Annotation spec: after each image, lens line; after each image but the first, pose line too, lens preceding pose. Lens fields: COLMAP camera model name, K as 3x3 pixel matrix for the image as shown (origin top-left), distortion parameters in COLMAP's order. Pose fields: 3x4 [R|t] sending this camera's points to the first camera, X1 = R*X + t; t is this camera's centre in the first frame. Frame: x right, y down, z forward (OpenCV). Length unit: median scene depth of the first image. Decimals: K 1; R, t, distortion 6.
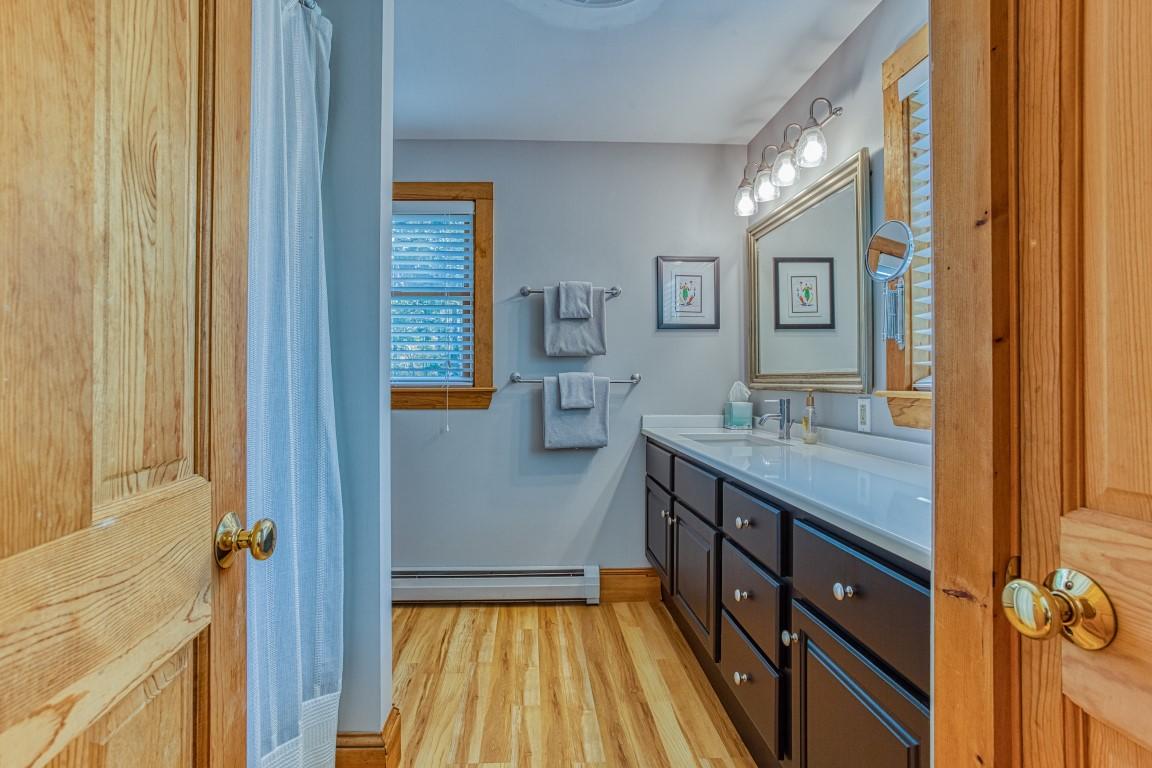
lens RADIAL K [[561.9, 0, 573.1], [0, 561.9, 382.3], [0, 0, 1]] dist [-0.030958, 0.000409]
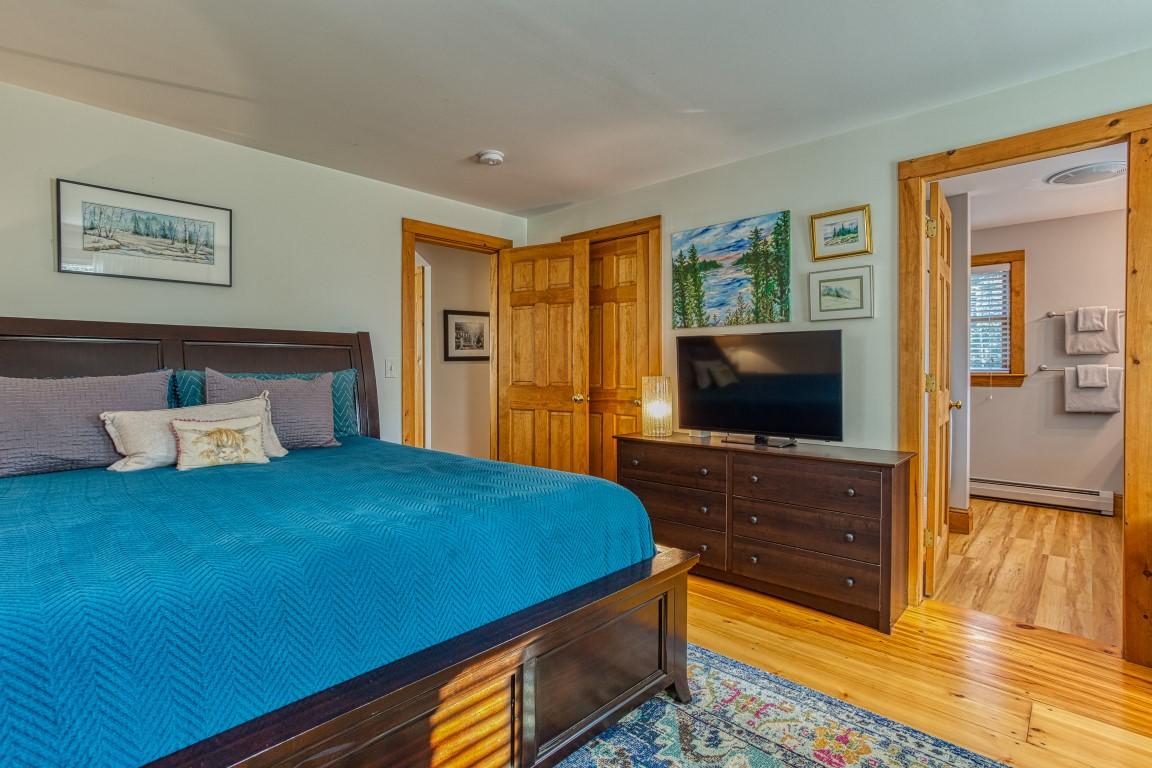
lens RADIAL K [[537.6, 0, 565.9], [0, 537.6, 378.7], [0, 0, 1]] dist [-0.010585, 0.000901]
pose [[0.660637, 0.007971, -0.750664, 0.151322], [0.009792, 0.999767, 0.019233, -0.020691], [0.750642, -0.020057, 0.660405, -1.099628]]
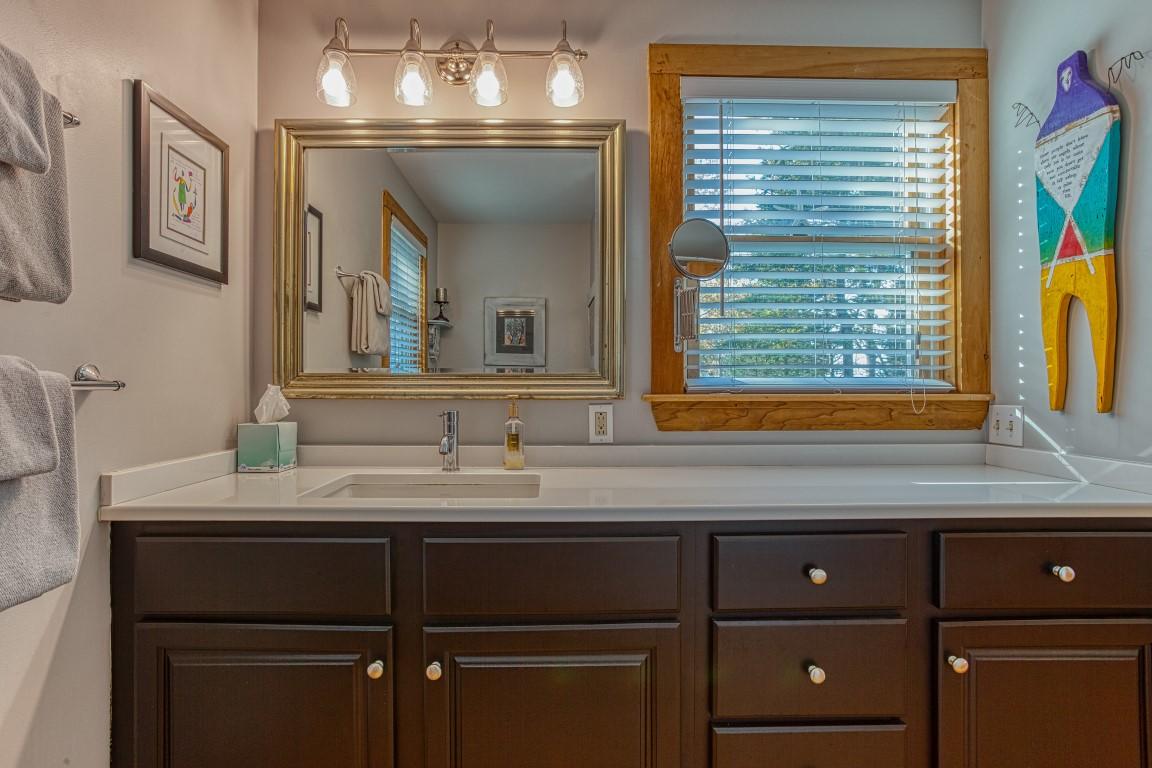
lens RADIAL K [[561.9, 0, 574.4], [0, 561.9, 387.0], [0, 0, 1]] dist [-0.030958, 0.000409]
pose [[0.073337, -0.000482, 0.997307, -0.240778], [0.000758, 1.000000, 0.000428, 0.001079], [-0.997307, 0.000724, 0.073337, 0.671922]]
